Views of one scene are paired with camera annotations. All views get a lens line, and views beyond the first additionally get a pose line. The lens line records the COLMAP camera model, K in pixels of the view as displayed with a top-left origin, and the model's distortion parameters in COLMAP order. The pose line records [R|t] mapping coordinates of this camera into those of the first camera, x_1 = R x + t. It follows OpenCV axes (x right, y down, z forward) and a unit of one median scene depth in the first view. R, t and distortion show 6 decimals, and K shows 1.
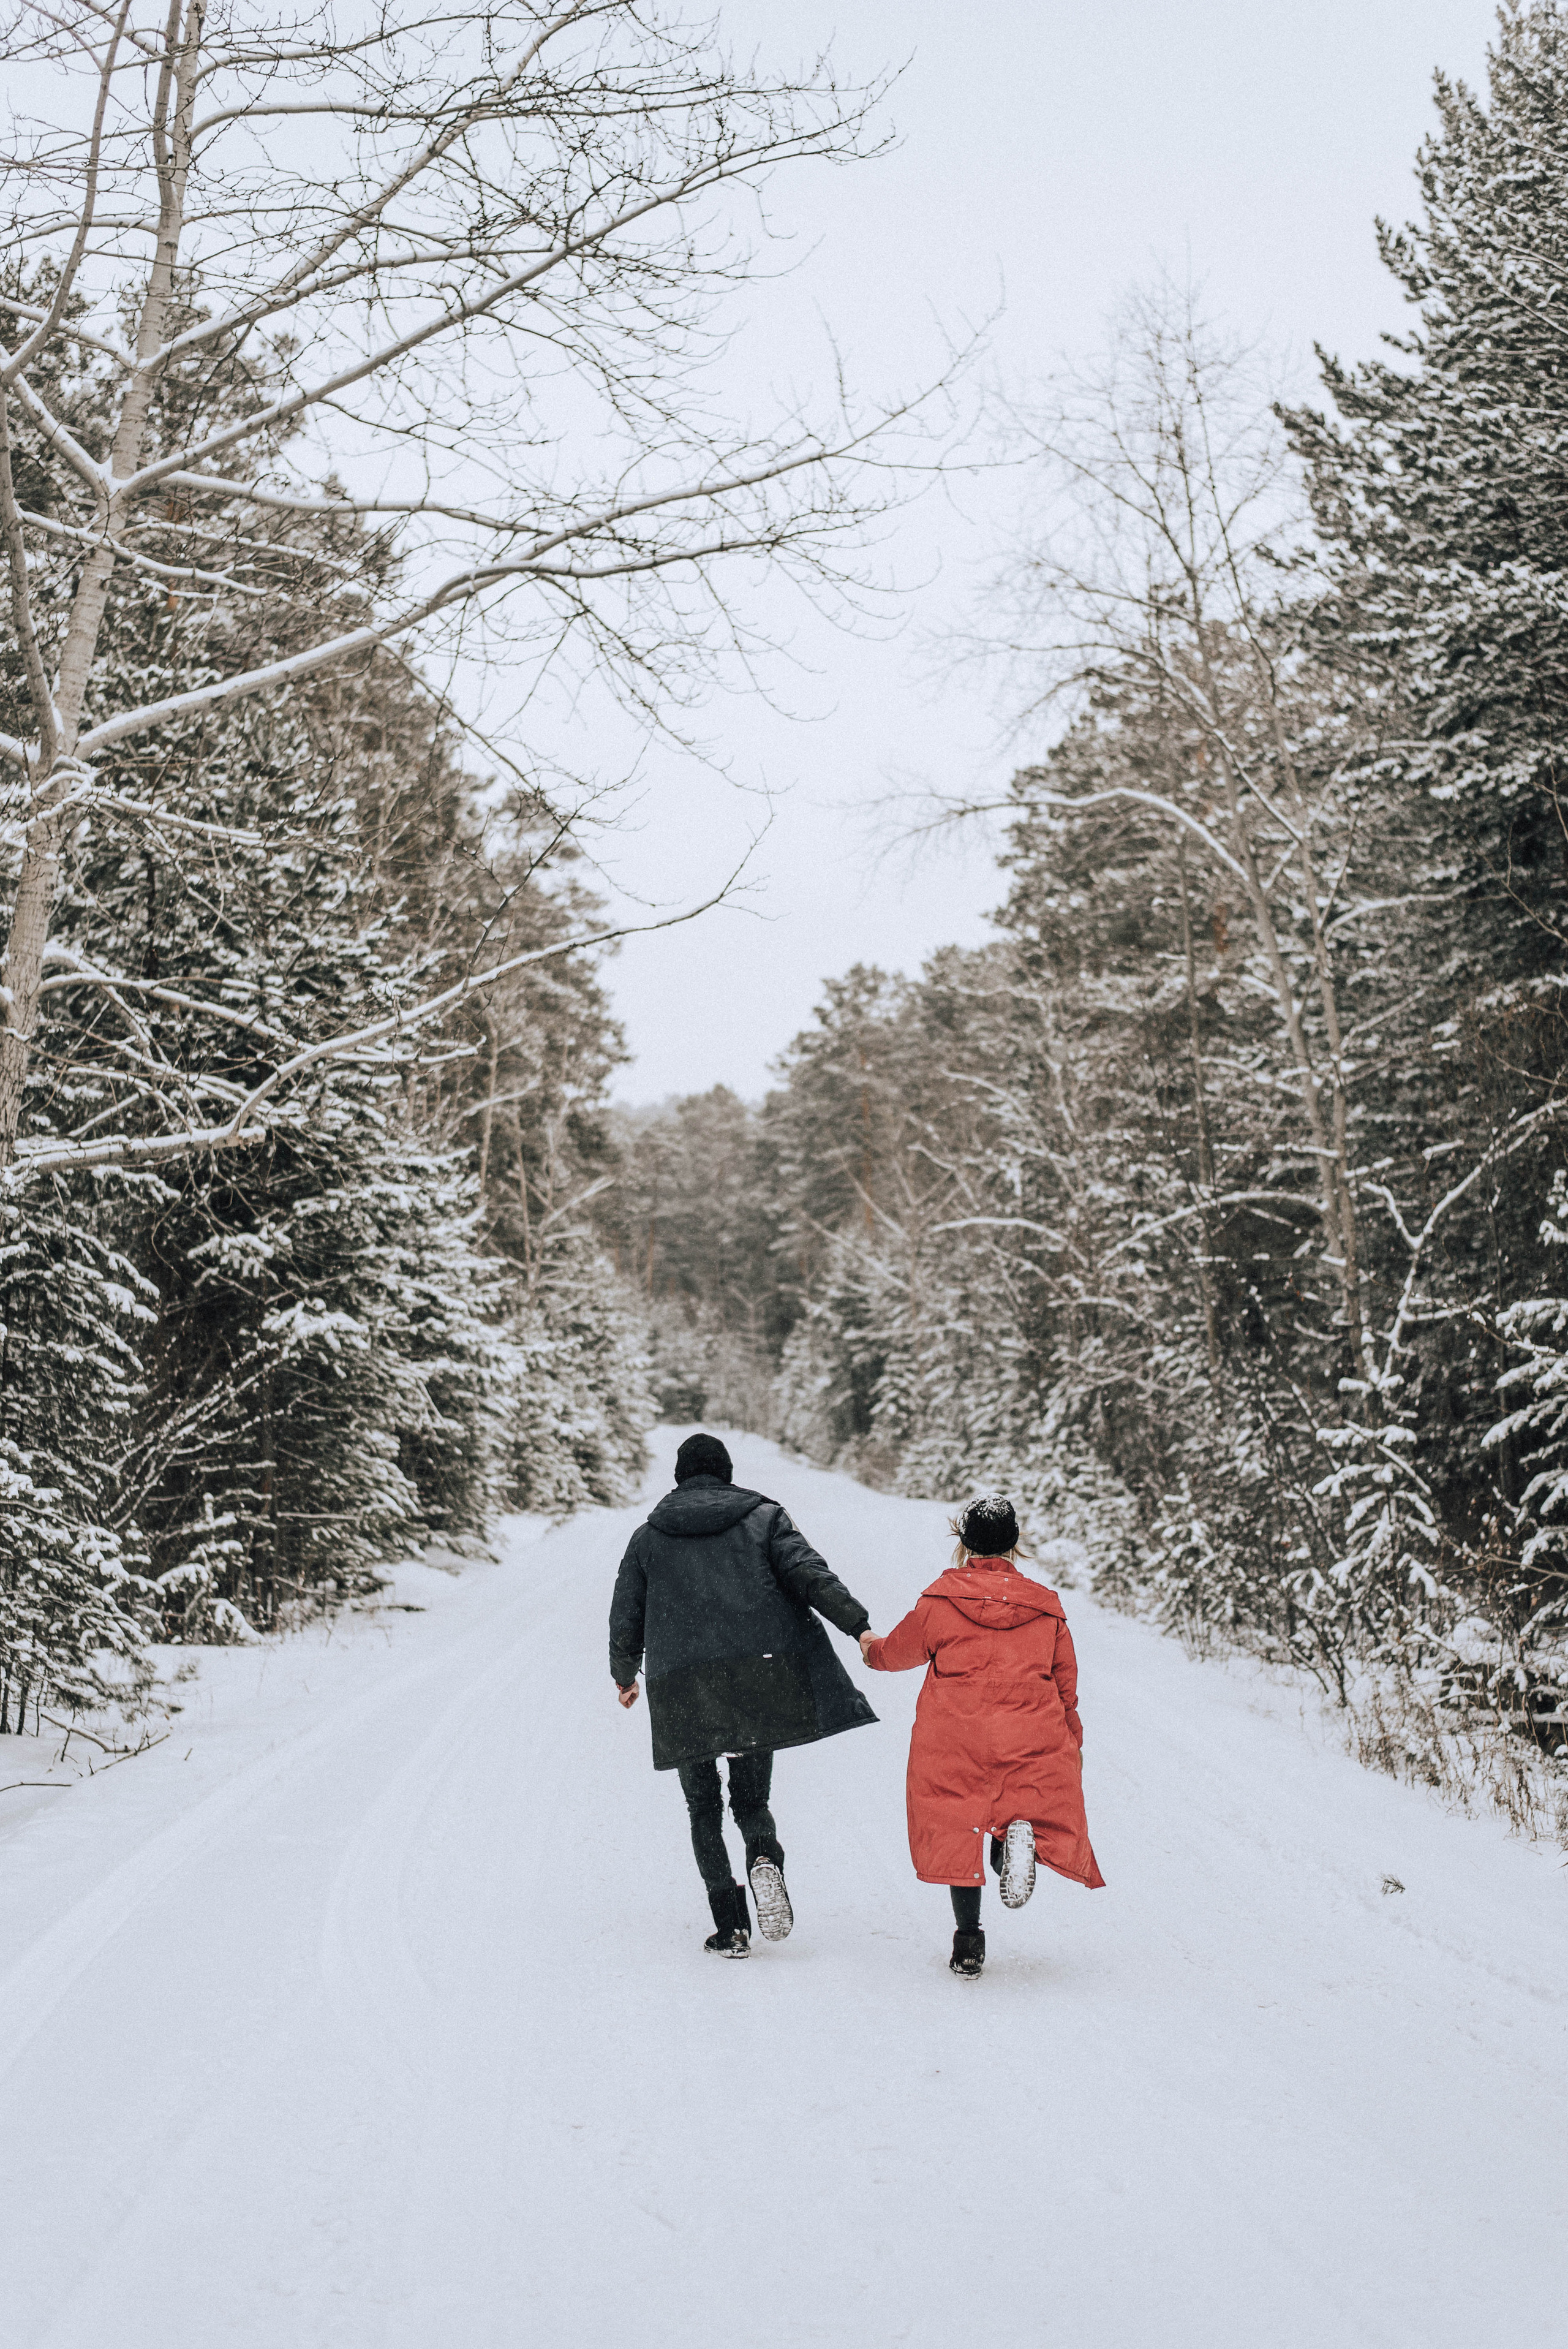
lens RADIAL K [[3411.8, 0, 784.0], [0, 3411.8, 1174.5], [0, 0, 1]] dist [-0.199084, 0.053102]
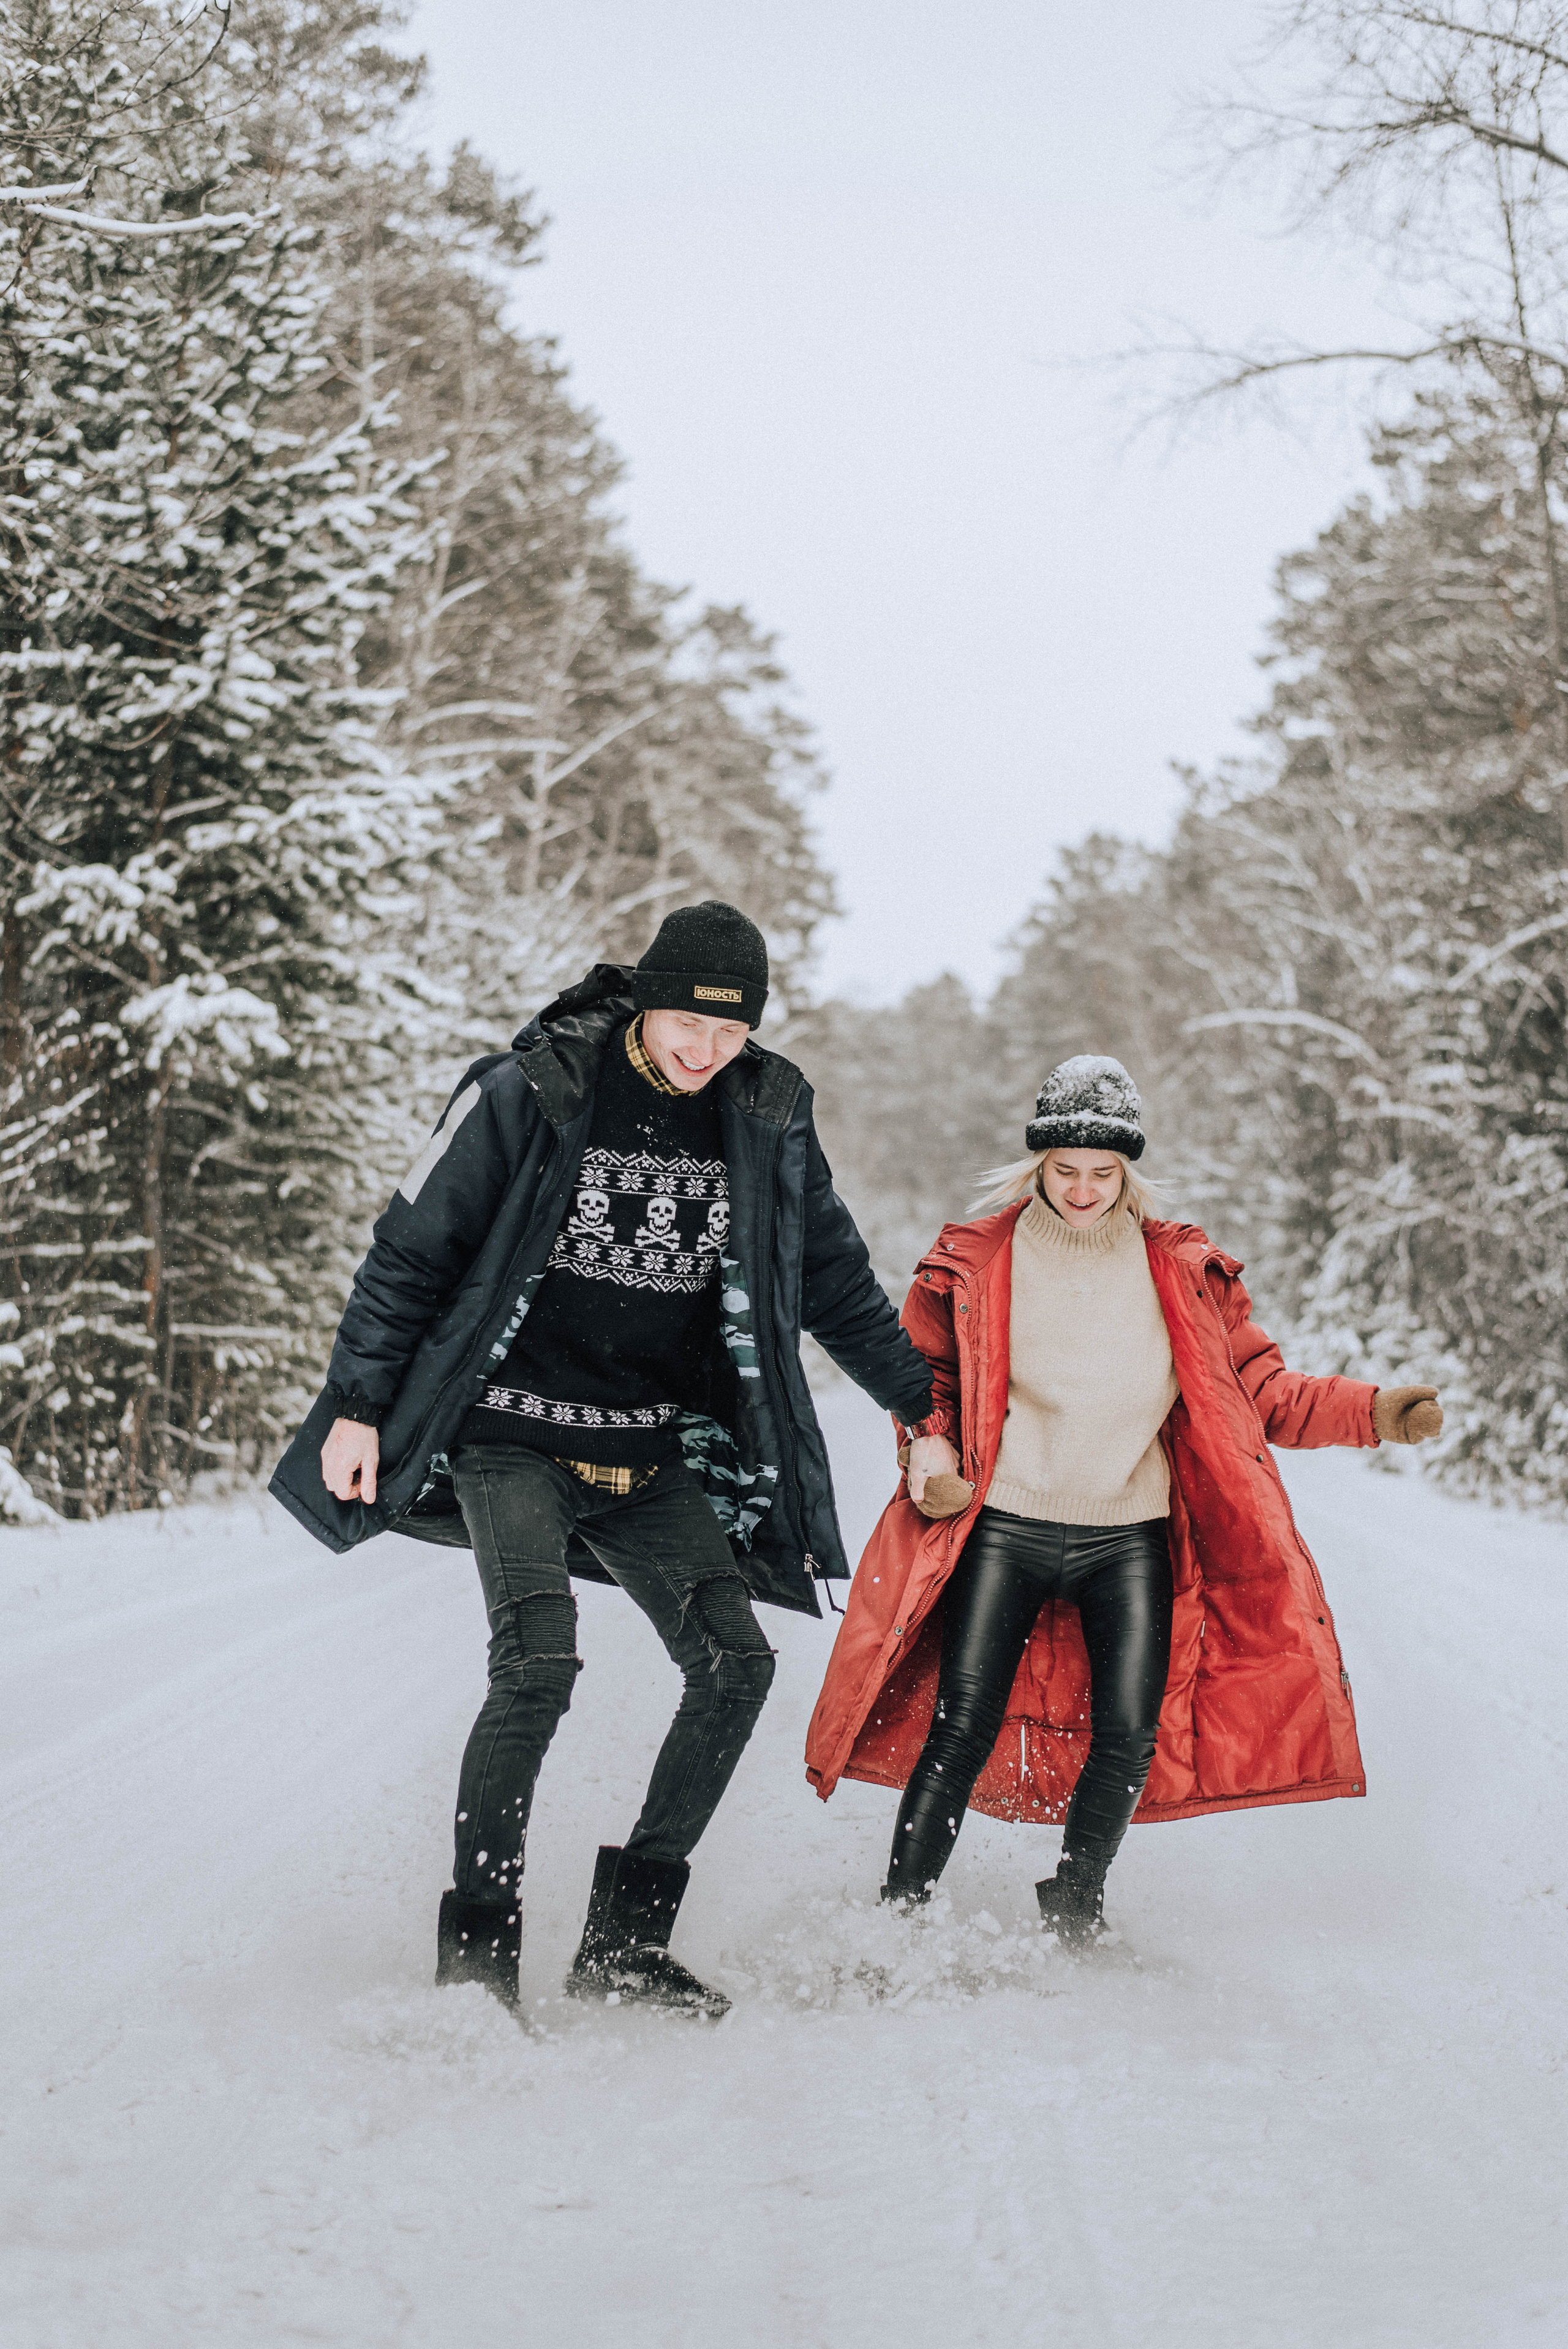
lens RADIAL K [[3507.5, 0, 919.3], [0, 3507.5, 1176.9], [0, 0, 1]] dist [-0.275275, -0.173670]
pose [[0.999524, 0.013519, -0.027716, 0.003488], [-0.012782, 0.999564, 0.026613, 0.018752], [0.028064, -0.026246, 0.999262, 0.125900]]
